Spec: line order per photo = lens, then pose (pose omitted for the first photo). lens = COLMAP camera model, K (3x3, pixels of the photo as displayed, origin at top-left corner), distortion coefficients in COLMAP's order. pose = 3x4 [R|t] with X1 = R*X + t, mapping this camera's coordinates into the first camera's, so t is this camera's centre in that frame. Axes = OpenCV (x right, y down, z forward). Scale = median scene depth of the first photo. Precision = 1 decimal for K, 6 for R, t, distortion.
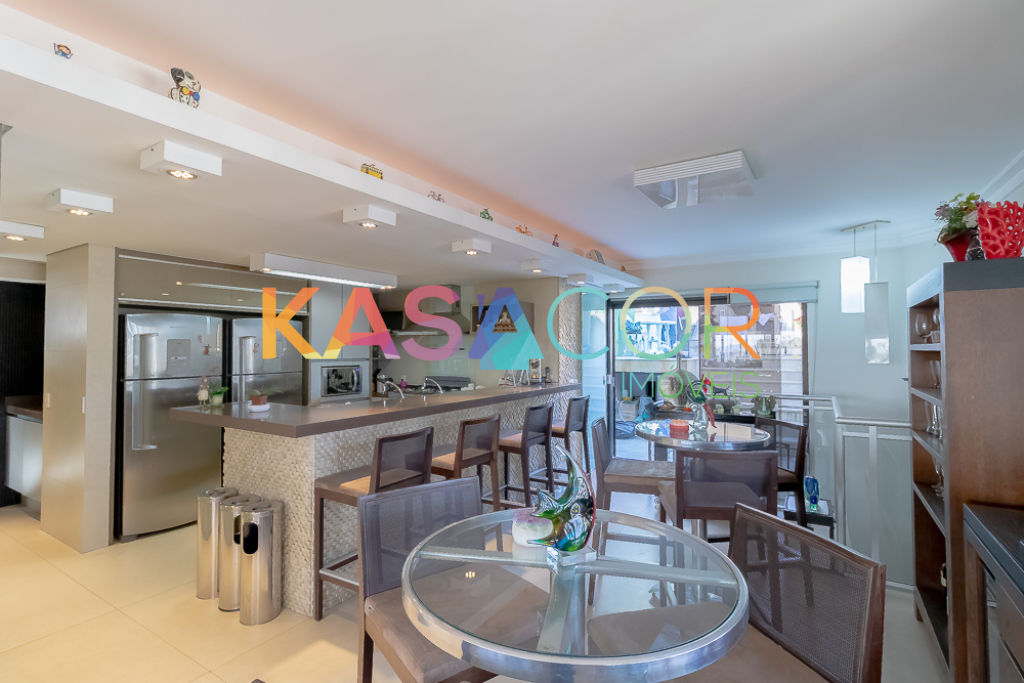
lens RADIAL K [[489.7, 0, 508.7], [0, 489.7, 339.5], [0, 0, 1]] dist [0.007581, 0.001476]
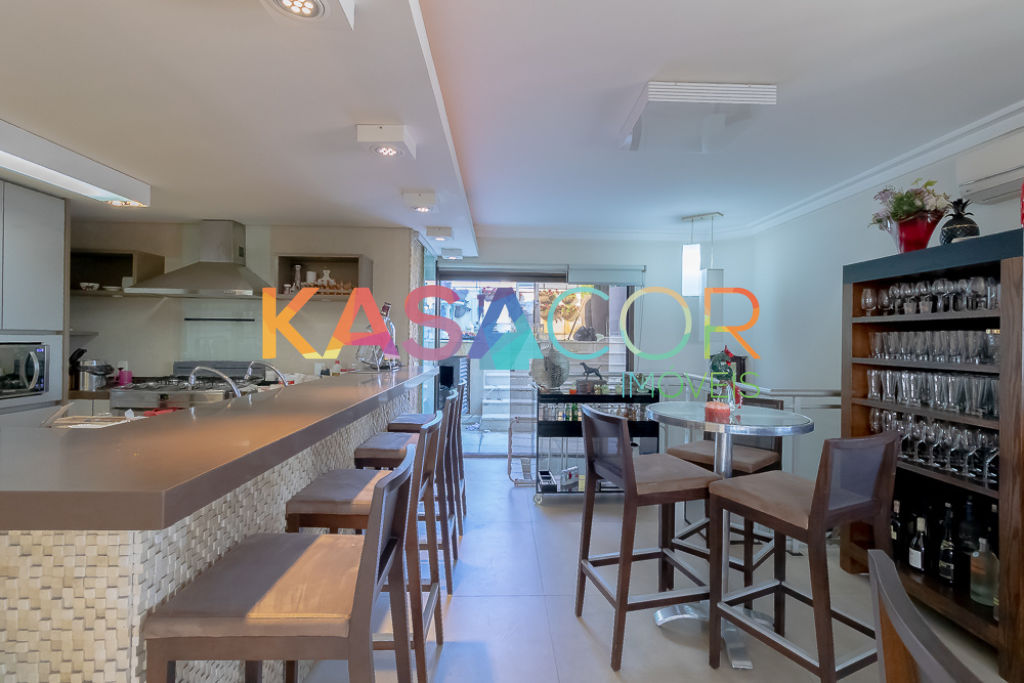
lens RADIAL K [[489.7, 0, 518.8], [0, 489.7, 338.0], [0, 0, 1]] dist [0.007581, 0.001476]
pose [[0.824712, 0.012365, 0.565417, -0.187269], [-0.024603, 0.999599, 0.014026, 0.028251], [-0.565017, -0.025479, 0.824686, 0.263148]]
